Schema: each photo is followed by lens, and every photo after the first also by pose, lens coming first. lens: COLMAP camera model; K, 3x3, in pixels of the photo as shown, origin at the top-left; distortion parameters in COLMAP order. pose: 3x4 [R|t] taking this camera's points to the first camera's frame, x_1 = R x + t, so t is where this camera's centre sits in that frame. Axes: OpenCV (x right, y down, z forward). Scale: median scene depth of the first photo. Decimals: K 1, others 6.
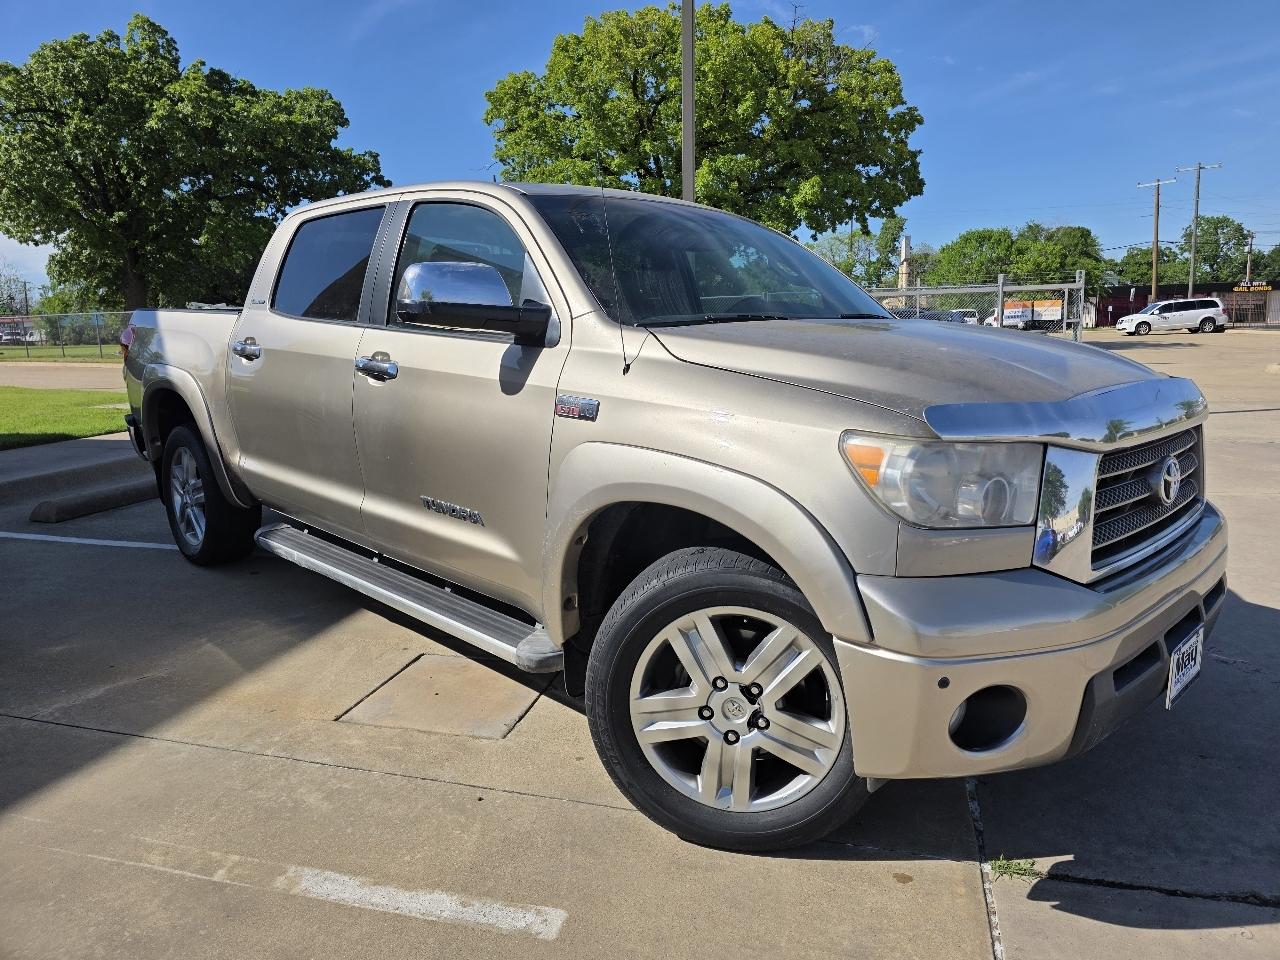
lens RADIAL K [[864.5, 0, 663.4], [0, 864.5, 478.6], [0, 0, 1]] dist [0.047316, -0.041695]
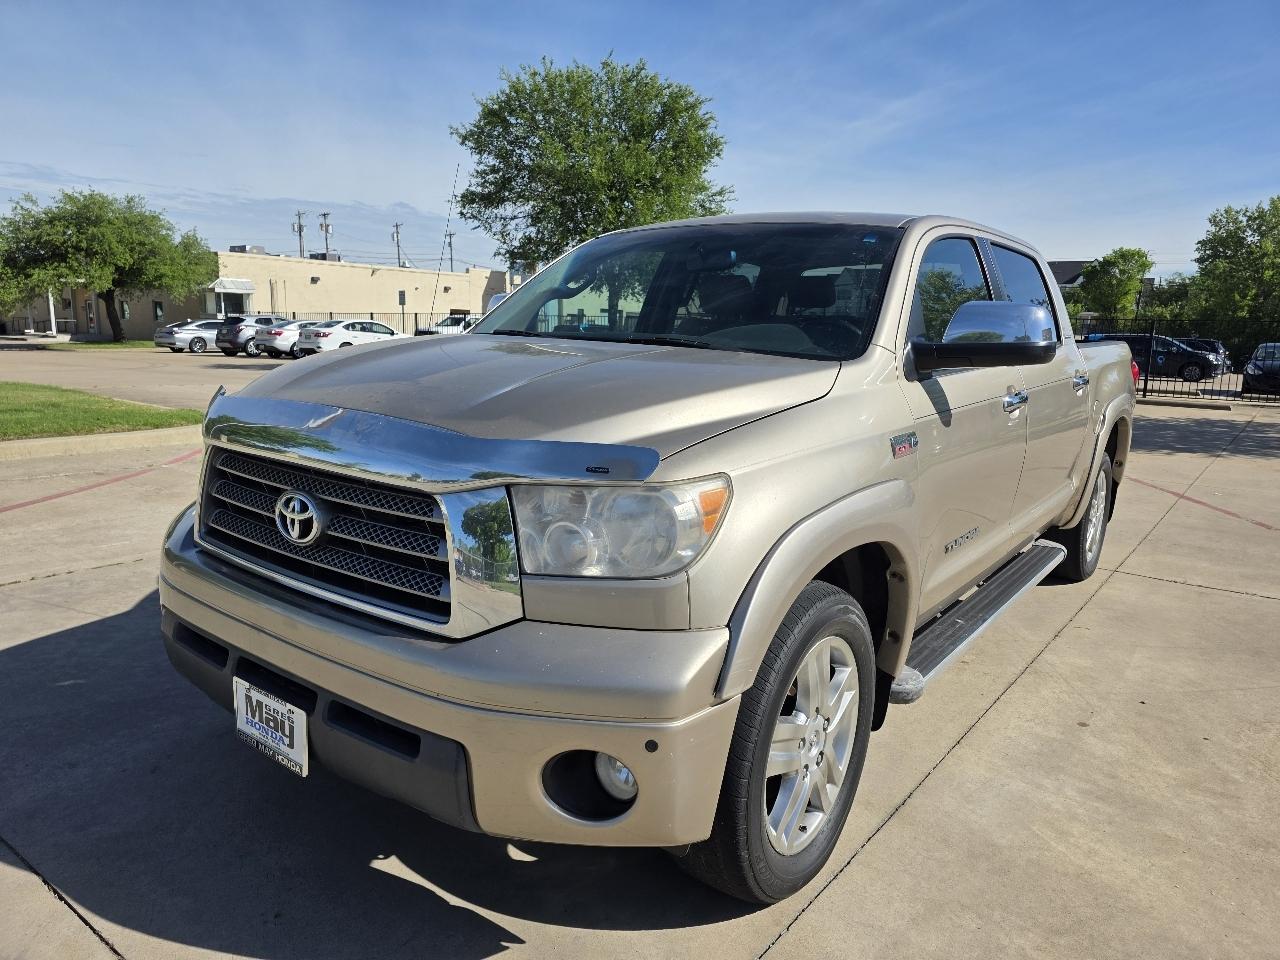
lens RADIAL K [[863.4, 0, 653.7], [0, 863.4, 484.5], [0, 0, 1]] dist [0.052129, -0.048695]
pose [[0.126556, 0.186386, -0.974291, 0.591781], [-0.217178, 0.963566, 0.156124, -0.098478], [0.967893, 0.191836, 0.162424, 0.480579]]
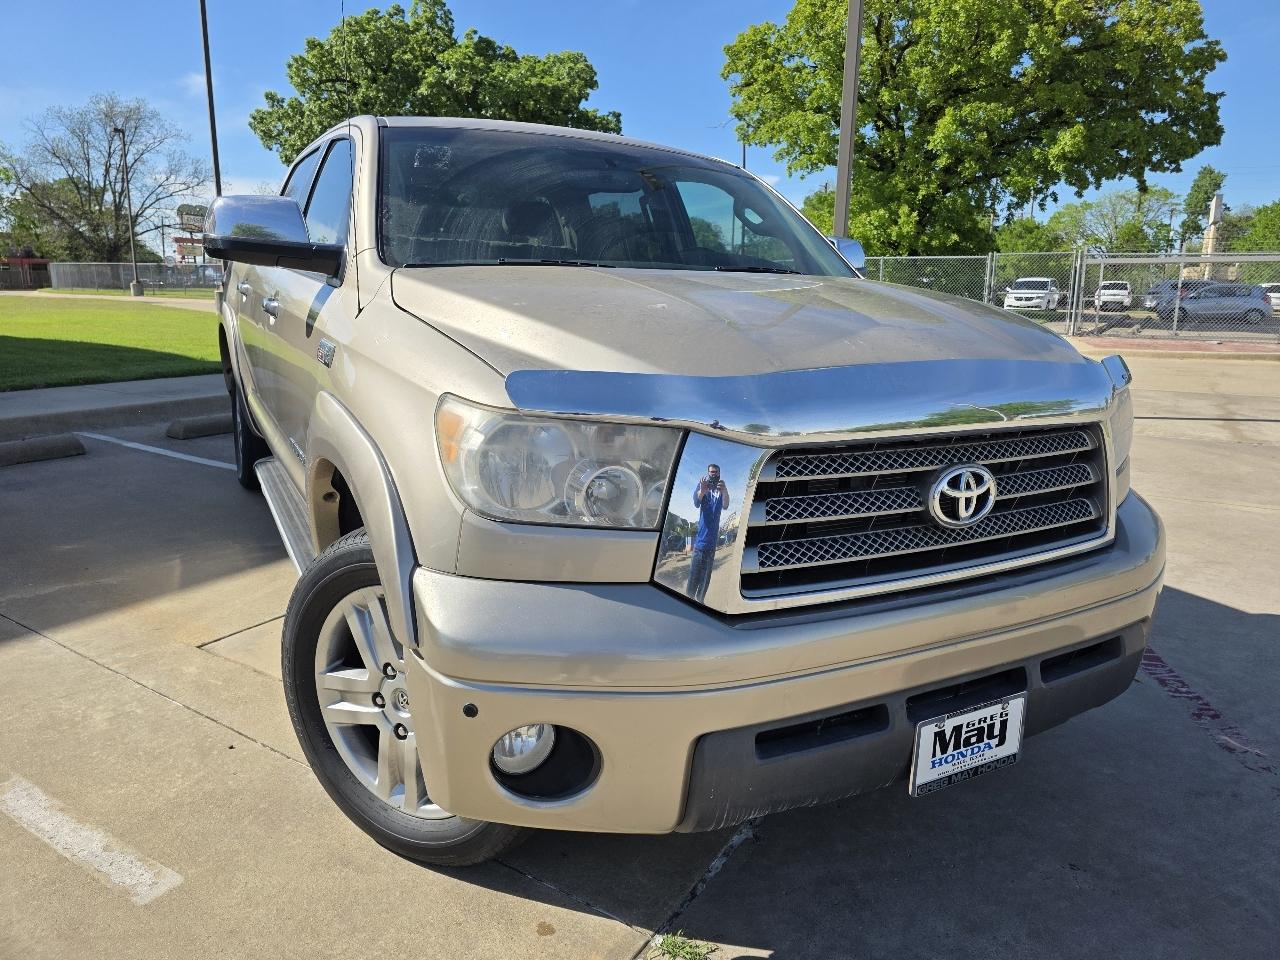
lens RADIAL K [[864.5, 0, 648.9], [0, 864.5, 475.1], [0, 0, 1]] dist [0.047316, -0.041695]
pose [[0.953877, 0.095165, -0.284716, 0.212967], [-0.084159, 0.995163, 0.050673, -0.012107], [0.288161, -0.024374, 0.957272, 0.085400]]
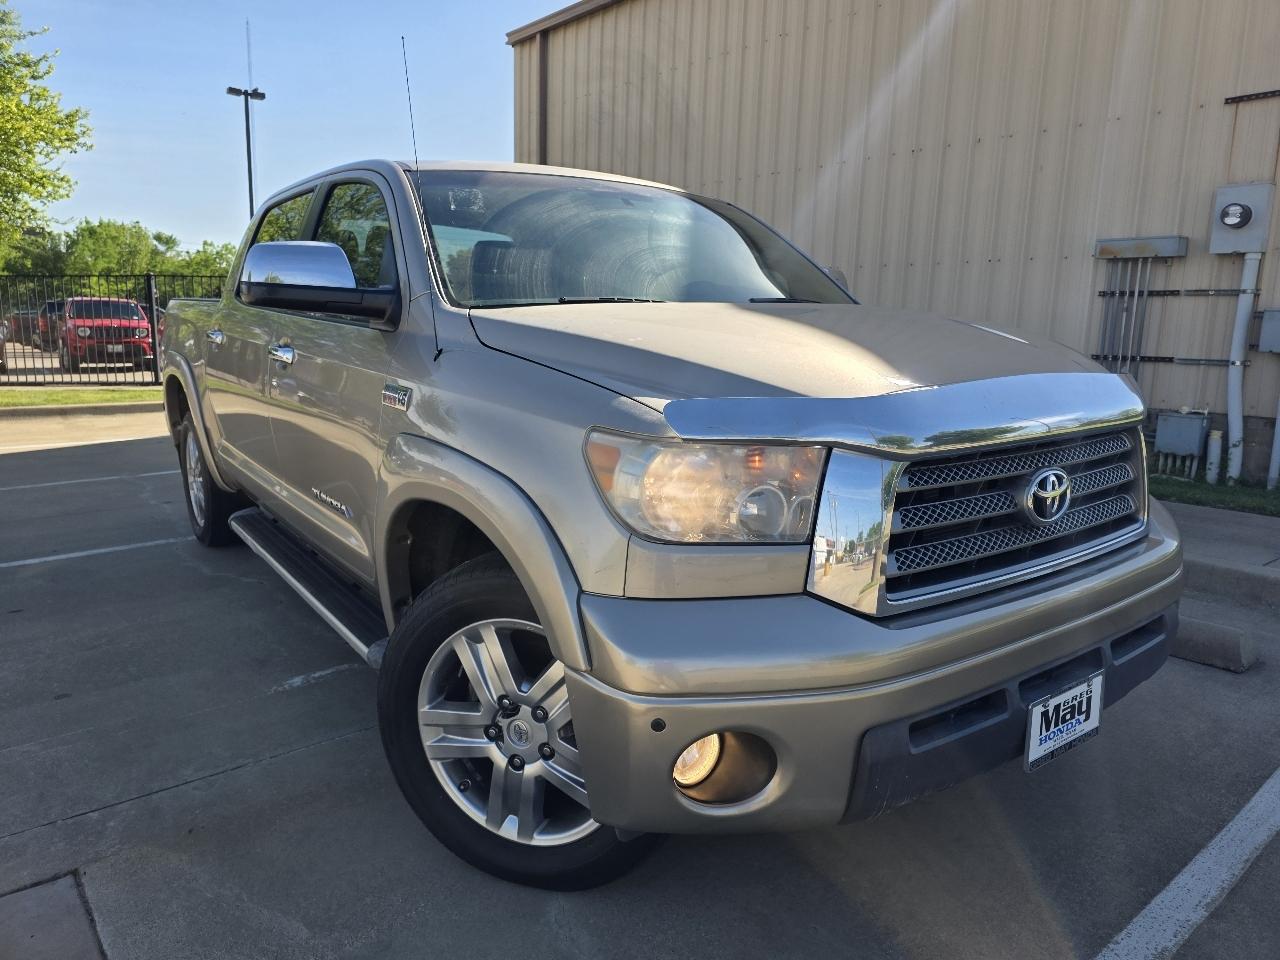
lens RADIAL K [[864.5, 0, 658.0], [0, 864.5, 485.6], [0, 0, 1]] dist [0.047316, -0.041695]
pose [[0.986195, 0.032321, -0.162402, 0.139370], [-0.029869, 0.999400, 0.017517, -0.004406], [0.162871, -0.012424, 0.986569, 0.050879]]
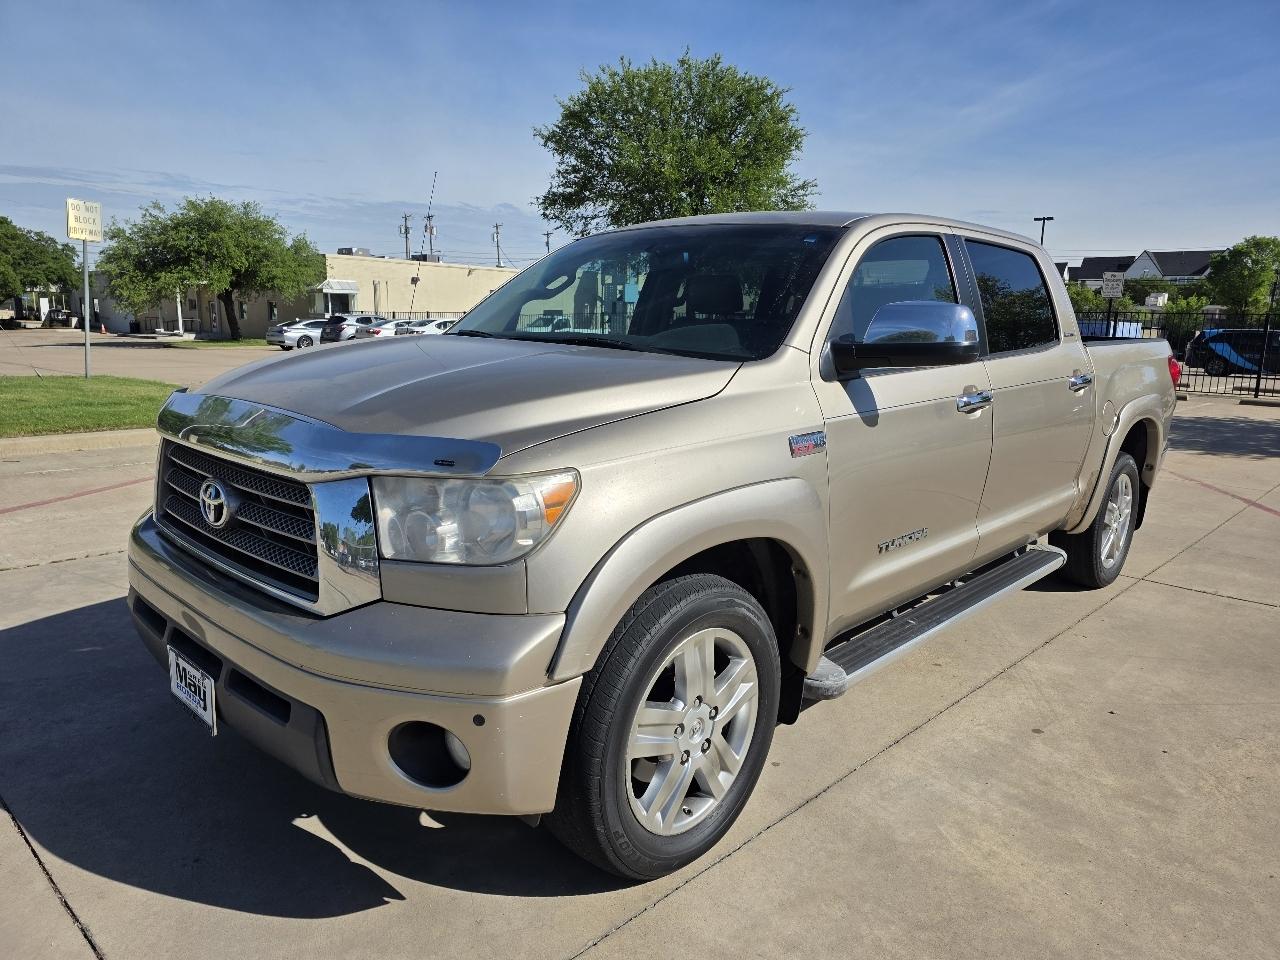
lens RADIAL K [[863.4, 0, 650.8], [0, 863.4, 493.3], [0, 0, 1]] dist [0.052129, -0.048695]
pose [[0.012087, 0.200550, -0.979609, 0.615445], [-0.214176, 0.957463, 0.193374, -0.120349], [0.976720, 0.207471, 0.054526, 0.569023]]
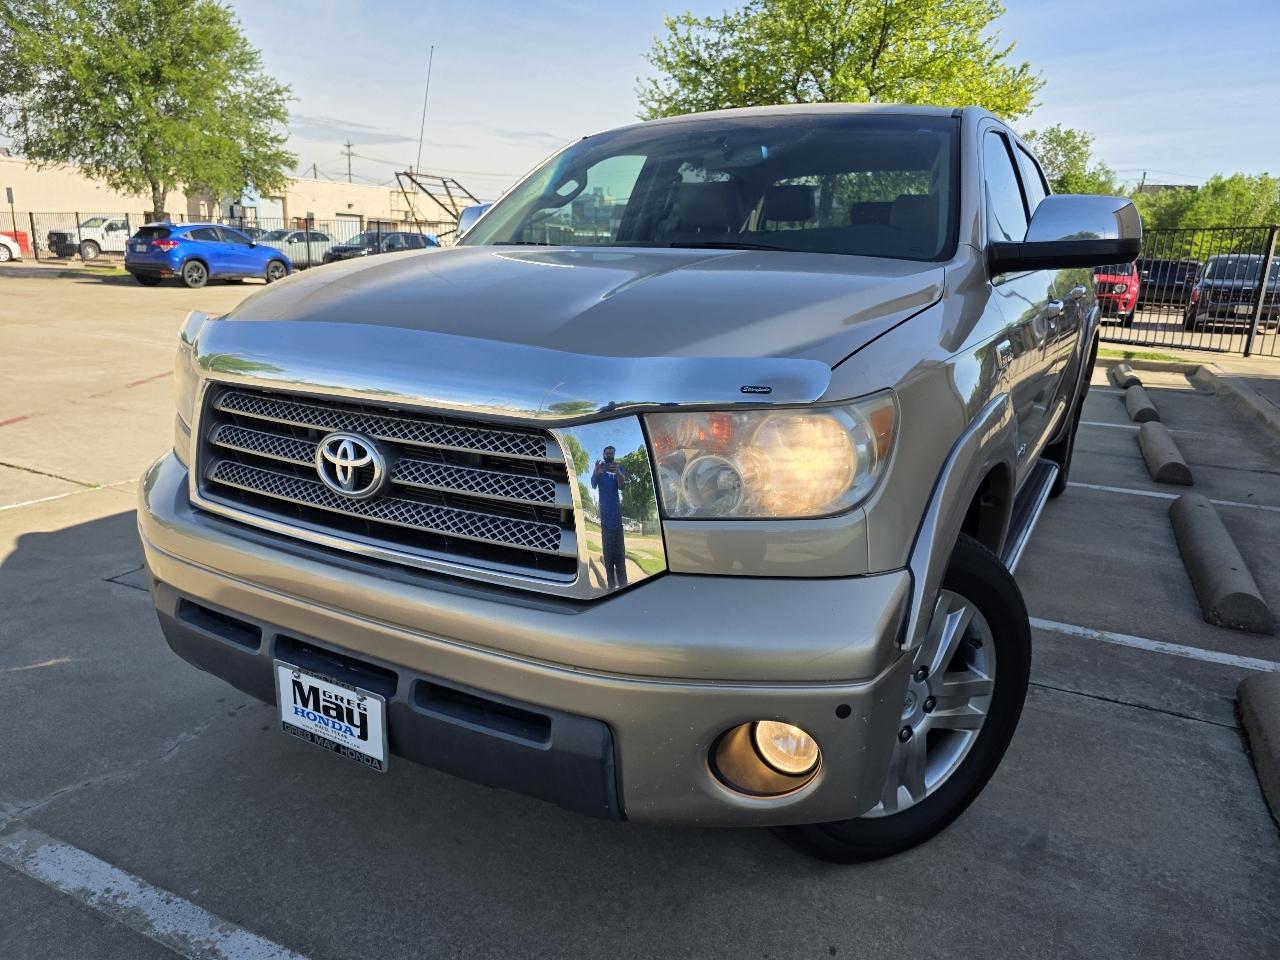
lens RADIAL K [[864.5, 0, 644.5], [0, 864.5, 493.2], [0, 0, 1]] dist [0.047316, -0.041695]
pose [[0.245252, 0.257156, -0.934731, 0.527820], [-0.194747, 0.957592, 0.212348, -0.070324], [0.949697, 0.129957, 0.284932, 0.412658]]
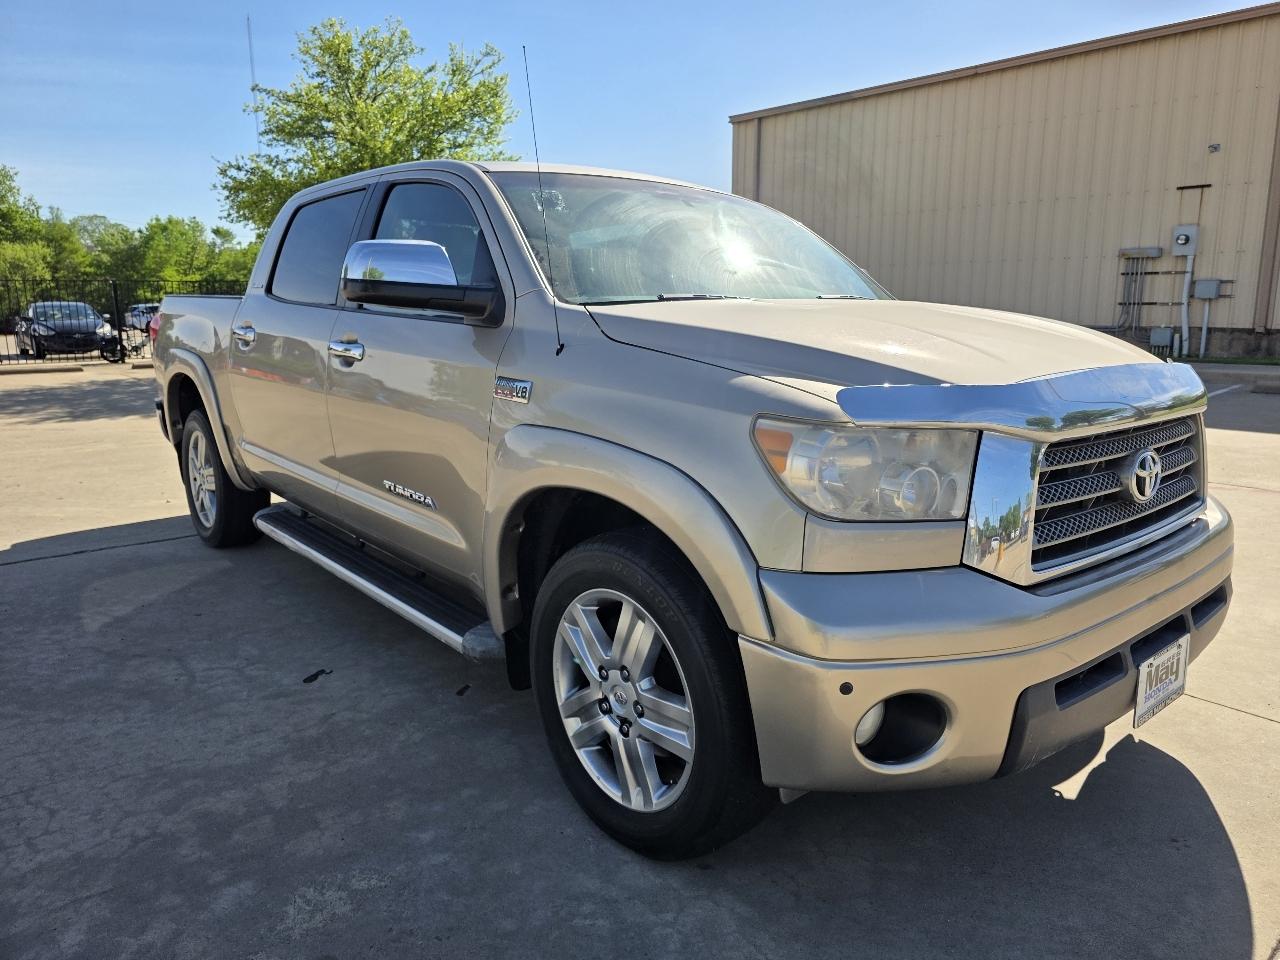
lens RADIAL K [[864.5, 0, 657.1], [0, 864.5, 473.7], [0, 0, 1]] dist [0.047316, -0.041695]
pose [[0.996013, 0.017400, -0.087495, 0.061544], [-0.017129, 0.999846, 0.003847, 0.002305], [0.087548, -0.002333, 0.996158, 0.021522]]
